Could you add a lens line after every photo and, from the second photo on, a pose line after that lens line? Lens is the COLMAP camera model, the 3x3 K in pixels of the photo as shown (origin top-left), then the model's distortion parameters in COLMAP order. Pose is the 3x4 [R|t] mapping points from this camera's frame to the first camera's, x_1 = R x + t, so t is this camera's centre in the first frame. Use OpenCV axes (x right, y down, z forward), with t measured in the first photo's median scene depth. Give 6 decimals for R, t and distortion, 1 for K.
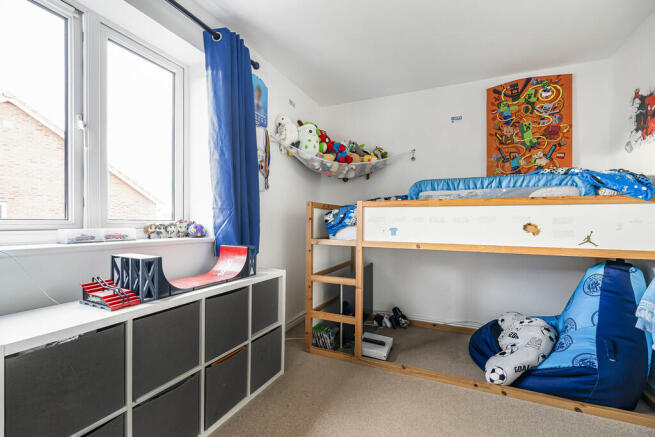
lens RADIAL K [[289.9, 0, 327.2], [0, 289.9, 219.9], [0, 0, 1]] dist [-0.009184, -0.000405]
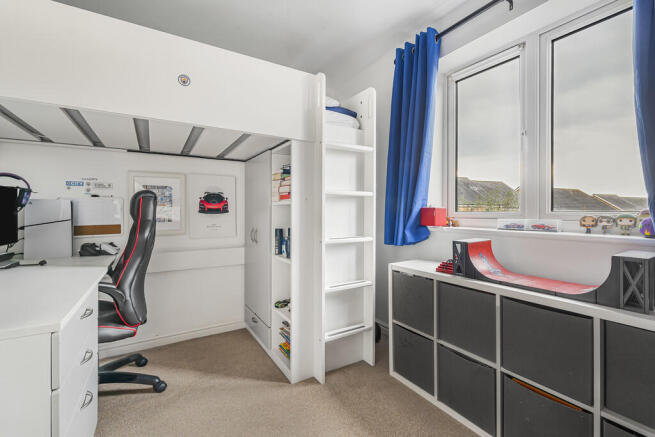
lens RADIAL K [[289.9, 0, 327.8], [0, 289.9, 215.2], [0, 0, 1]] dist [-0.009184, -0.000405]
pose [[-0.550636, 0.000100, -0.834746, 0.594206], [-0.003621, 0.999990, 0.002508, 0.016345], [0.834738, 0.004404, -0.550630, 0.973039]]
